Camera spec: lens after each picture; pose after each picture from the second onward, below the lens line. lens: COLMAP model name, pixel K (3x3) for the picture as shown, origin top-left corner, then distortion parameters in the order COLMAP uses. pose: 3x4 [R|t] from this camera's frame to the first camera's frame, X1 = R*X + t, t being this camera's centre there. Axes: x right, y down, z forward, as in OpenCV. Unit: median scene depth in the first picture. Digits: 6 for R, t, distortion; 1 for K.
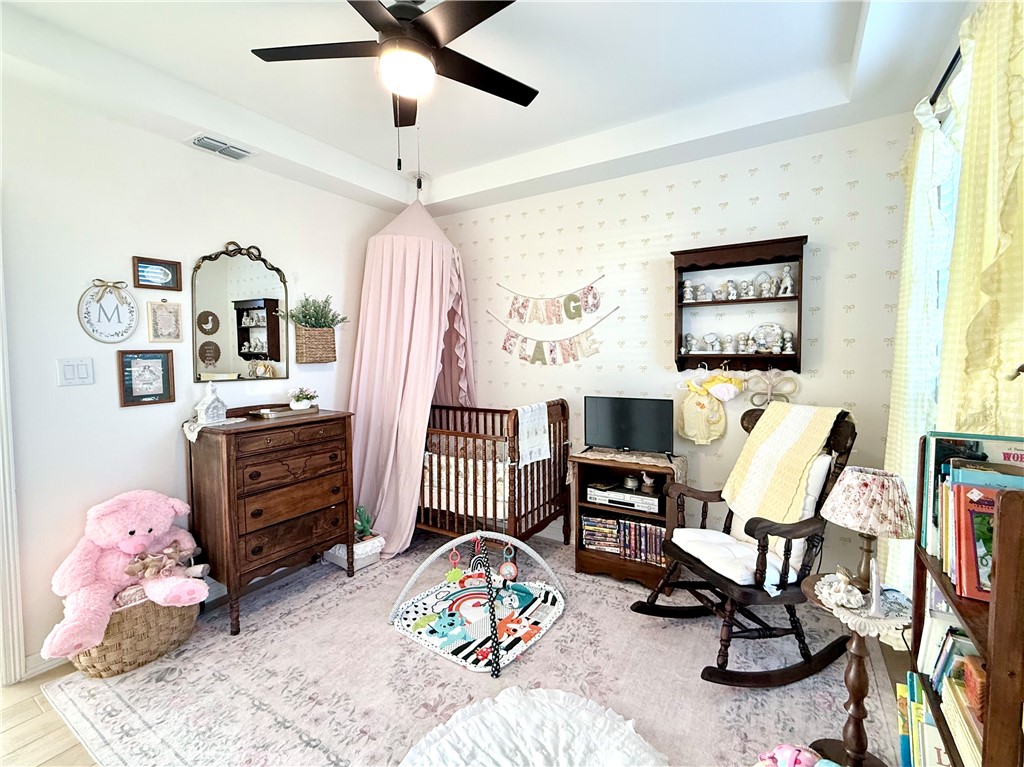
lens RADIAL K [[459.2, 0, 509.7], [0, 459.2, 378.1], [0, 0, 1]] dist [-0.000515, 0.000435]
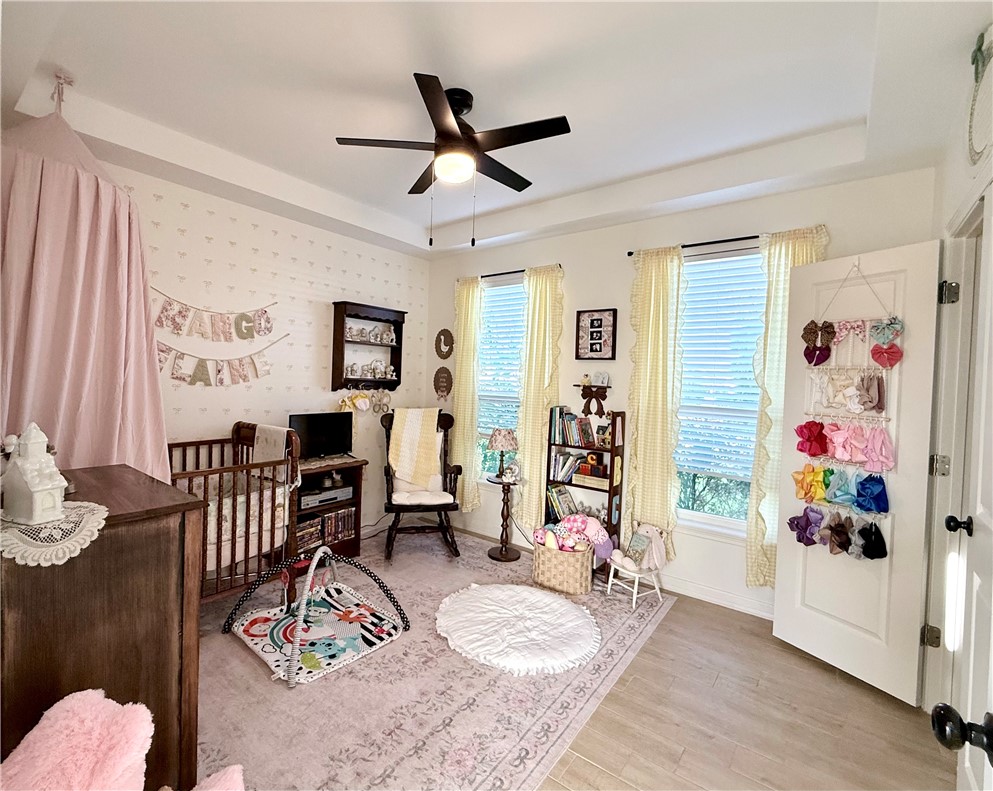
lens RADIAL K [[424.4, 0, 502.6], [0, 424.4, 396.0], [0, 0, 1]] dist [0.000622, 0.000080]
pose [[0.096110, -0.022591, 0.995114, -0.815358], [0.031729, 0.999304, 0.019622, -0.008849], [-0.994865, 0.029688, 0.096760, 0.423355]]
